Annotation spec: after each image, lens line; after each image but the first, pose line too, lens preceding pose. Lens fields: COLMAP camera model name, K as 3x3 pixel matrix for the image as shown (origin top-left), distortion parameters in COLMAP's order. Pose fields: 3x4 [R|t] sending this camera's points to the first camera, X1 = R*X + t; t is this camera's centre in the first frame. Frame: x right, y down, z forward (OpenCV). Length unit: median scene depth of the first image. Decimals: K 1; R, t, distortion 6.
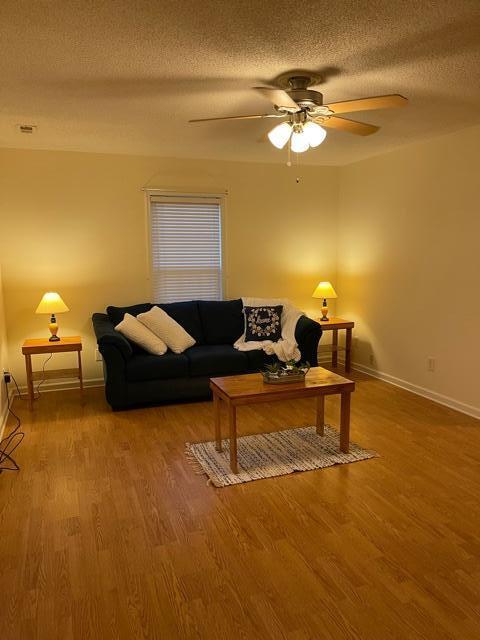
lens RADIAL K [[475.7, 0, 238.6], [0, 475.7, 316.7], [0, 0, 1]] dist [0.066183, -0.086368]
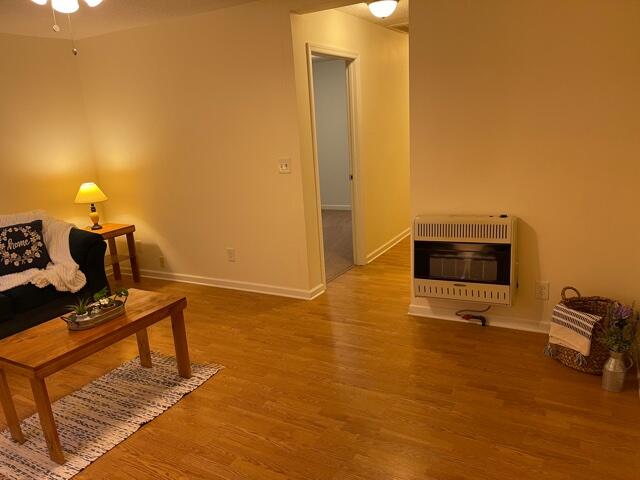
lens RADIAL K [[475.7, 0, 325.4], [0, 475.7, 245.1], [0, 0, 1]] dist [0.066183, -0.086368]
pose [[0.754908, -0.196939, 0.625563, -0.069109], [0.144770, 0.980359, 0.133933, -0.026533], [-0.639653, -0.010544, 0.768591, 0.136837]]
